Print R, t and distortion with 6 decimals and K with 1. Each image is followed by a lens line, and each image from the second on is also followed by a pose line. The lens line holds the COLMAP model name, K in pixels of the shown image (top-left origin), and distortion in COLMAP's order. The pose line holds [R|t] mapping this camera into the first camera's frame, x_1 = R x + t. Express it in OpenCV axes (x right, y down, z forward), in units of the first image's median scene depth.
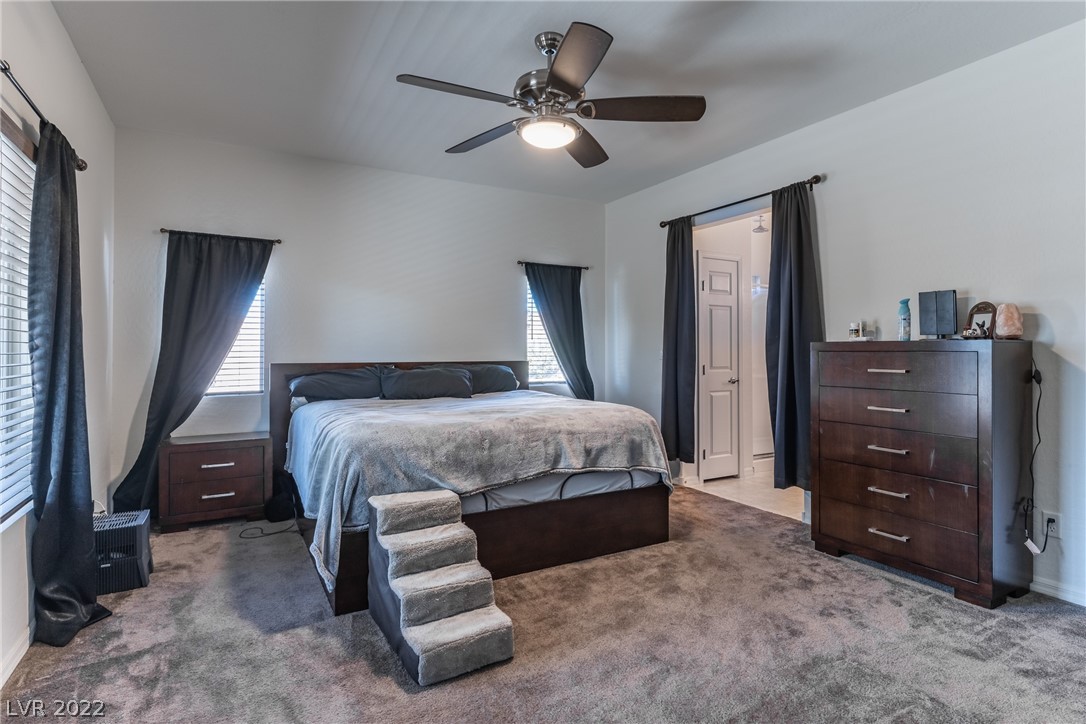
lens RADIAL K [[559.1, 0, 542.2], [0, 559.1, 353.8], [0, 0, 1]] dist [-0.008426, 0.004532]
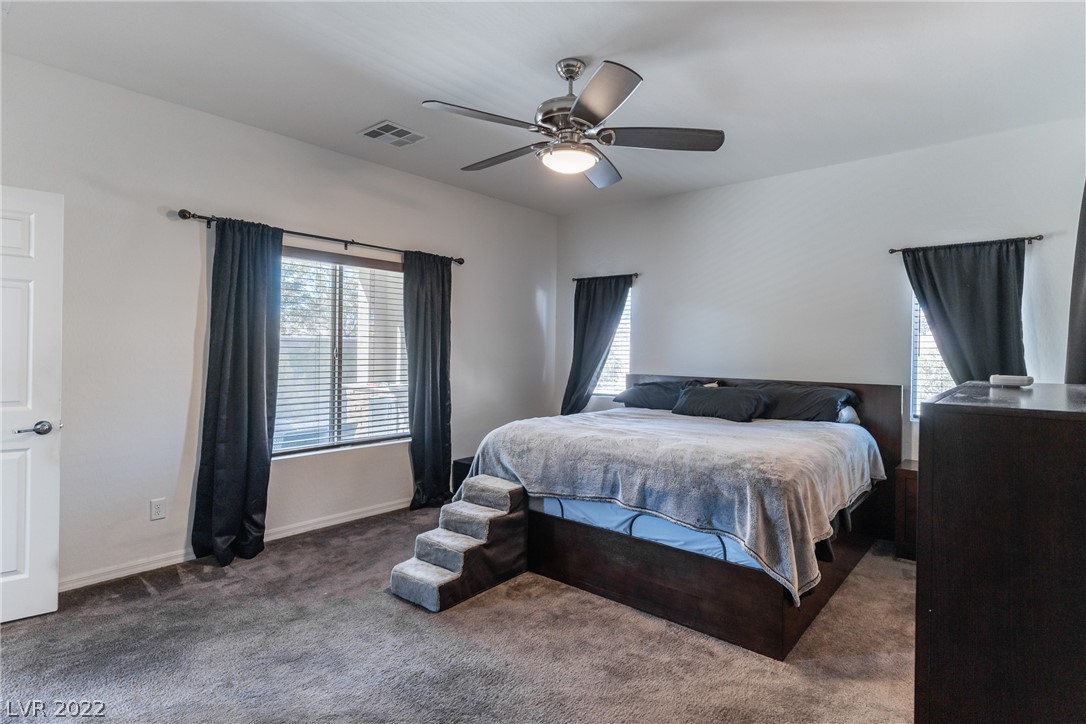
lens RADIAL K [[559.1, 0, 541.9], [0, 559.1, 355.1], [0, 0, 1]] dist [-0.008426, 0.004532]
pose [[0.334077, 0.014227, -0.942438, 0.806847], [-0.015697, 0.999831, 0.009529, -0.042755], [0.942415, 0.011610, 0.334244, 0.518813]]
